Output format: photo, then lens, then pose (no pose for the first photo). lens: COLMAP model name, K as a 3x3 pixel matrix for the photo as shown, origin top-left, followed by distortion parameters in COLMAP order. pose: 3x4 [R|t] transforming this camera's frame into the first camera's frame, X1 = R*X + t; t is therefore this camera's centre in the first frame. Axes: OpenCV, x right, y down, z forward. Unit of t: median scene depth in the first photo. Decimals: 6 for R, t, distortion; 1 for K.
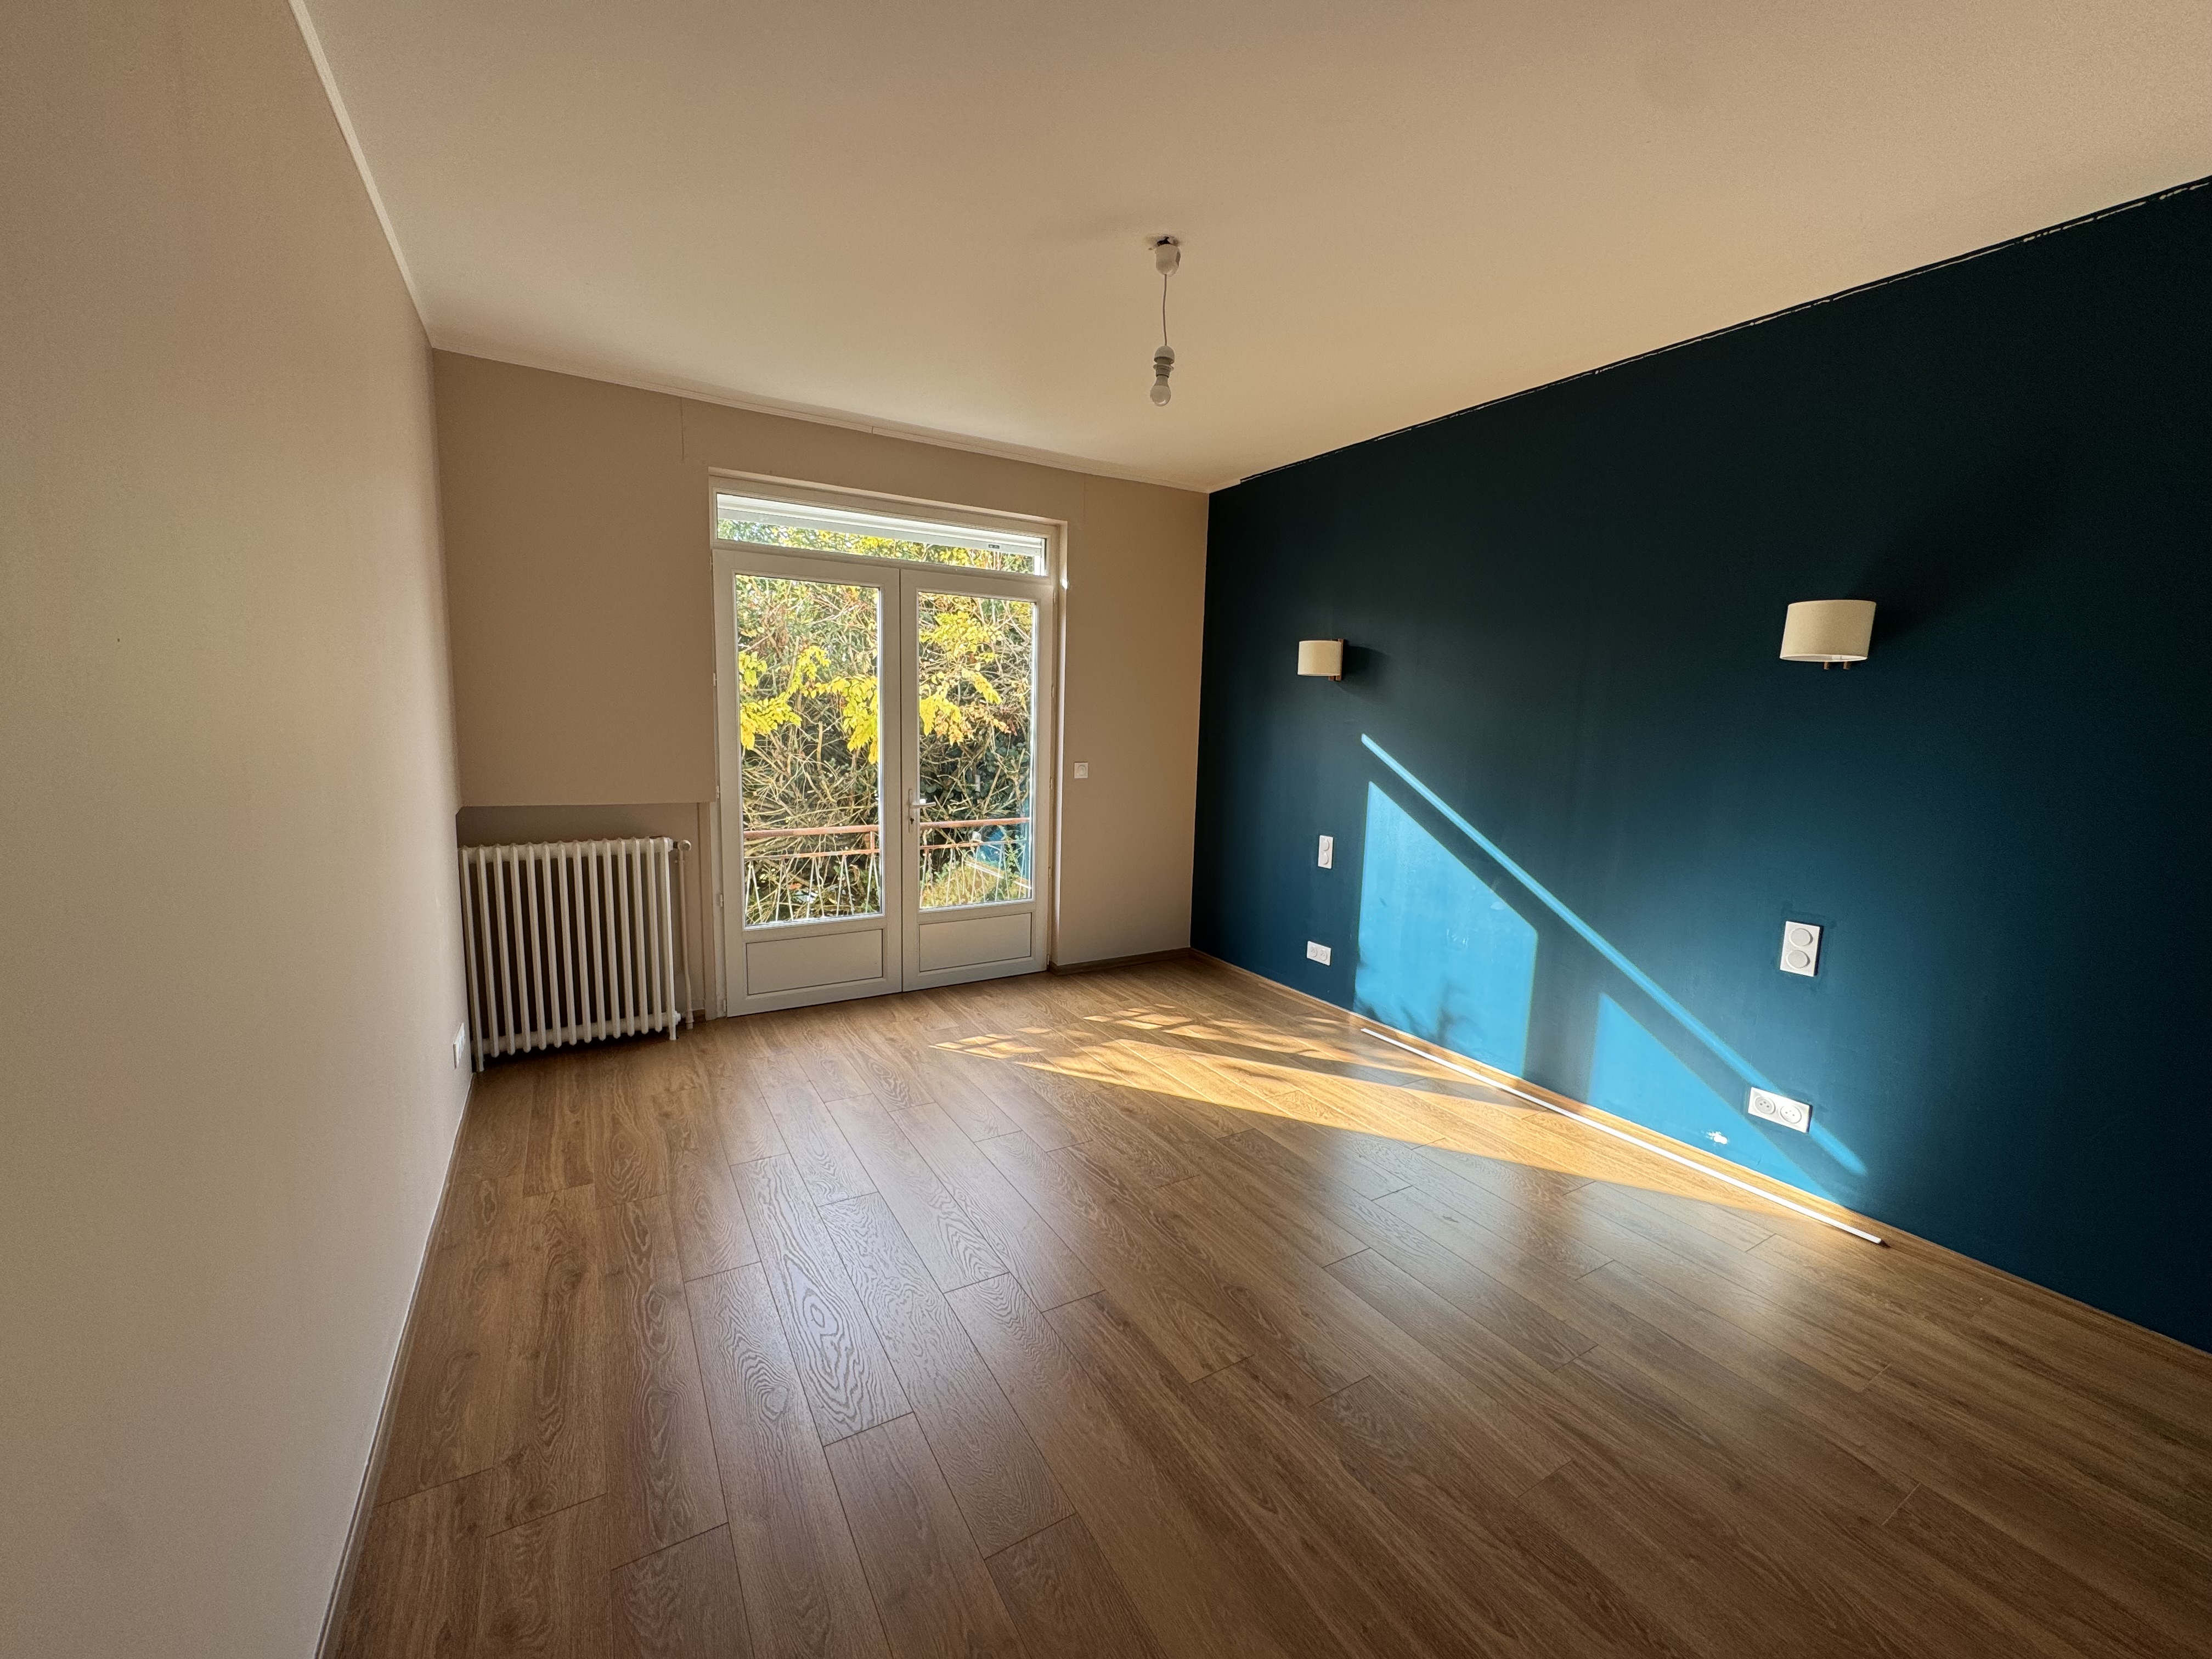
lens RADIAL K [[827.0, 0, 1063.4], [0, 827.0, 818.4], [0, 0, 1]] dist [-0.001601, -0.000136]
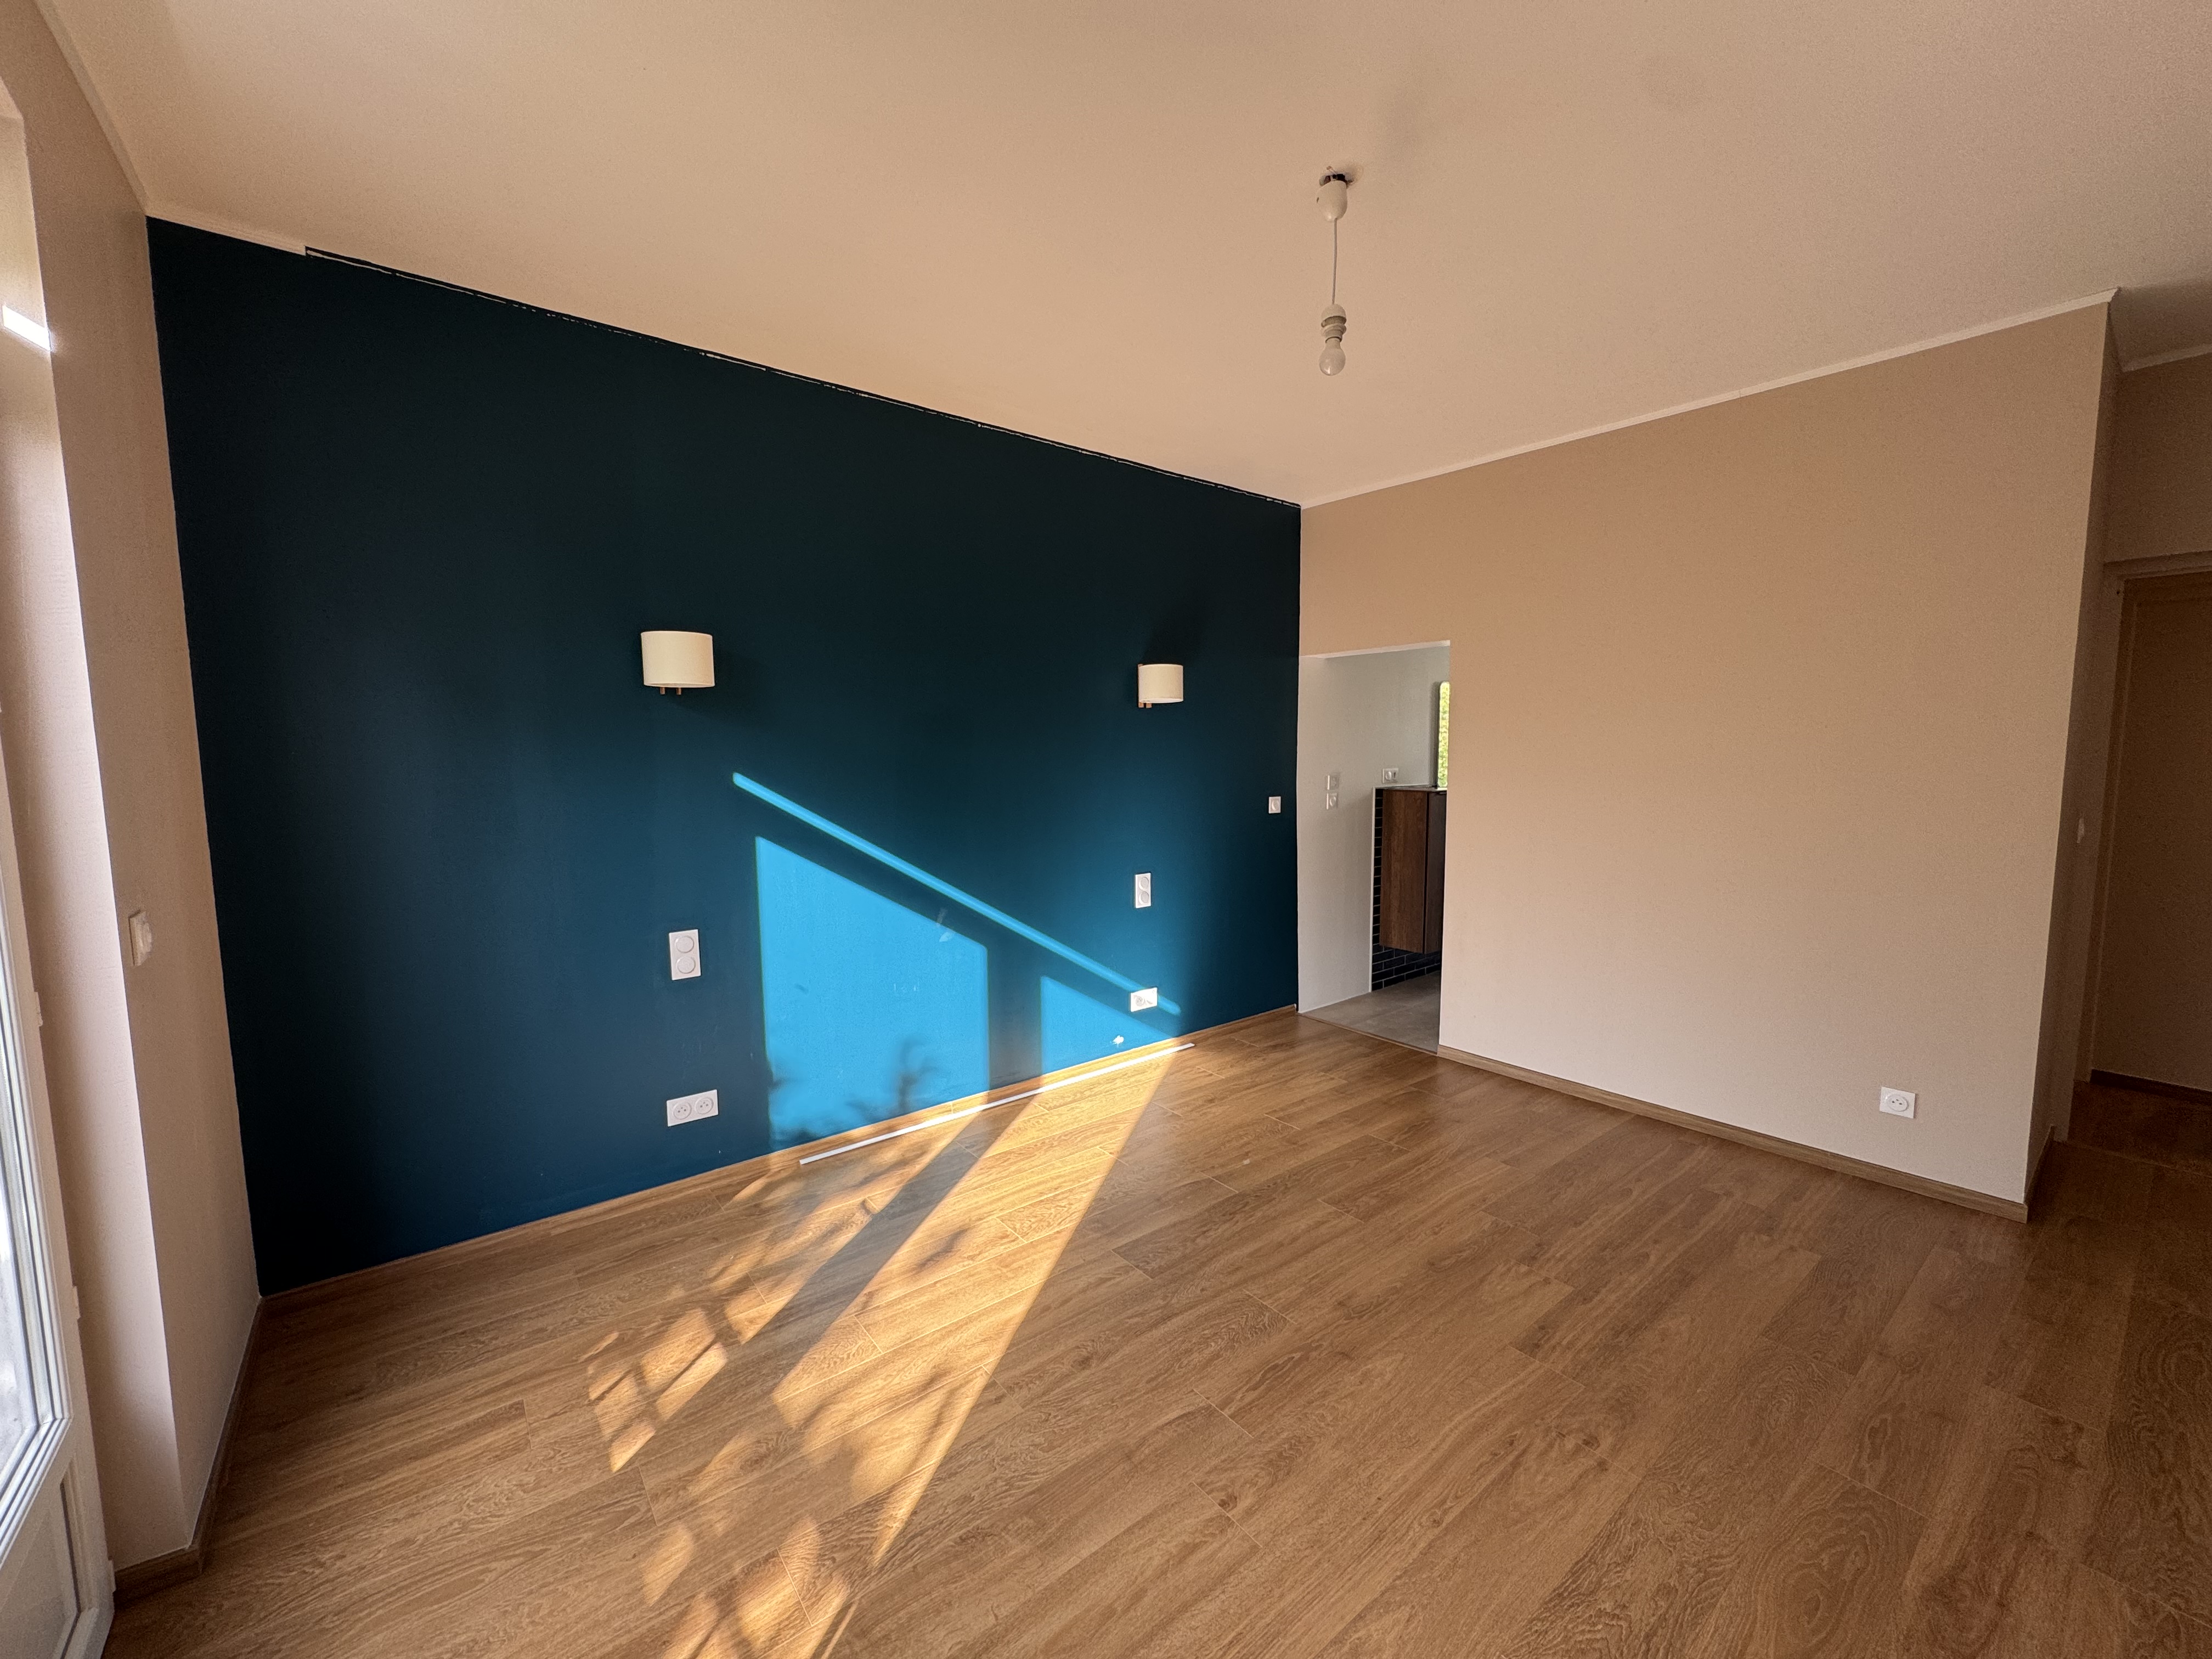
lens RADIAL K [[887.1, 0, 1106.0], [0, 887.1, 829.5], [0, 0, 1]] dist [-0.001568, -0.000039]
pose [[-0.136598, -0.113935, 0.984053, -0.481416], [0.135076, 0.981944, 0.132441, -0.123766], [-0.981374, 0.151013, -0.118742, 0.868502]]
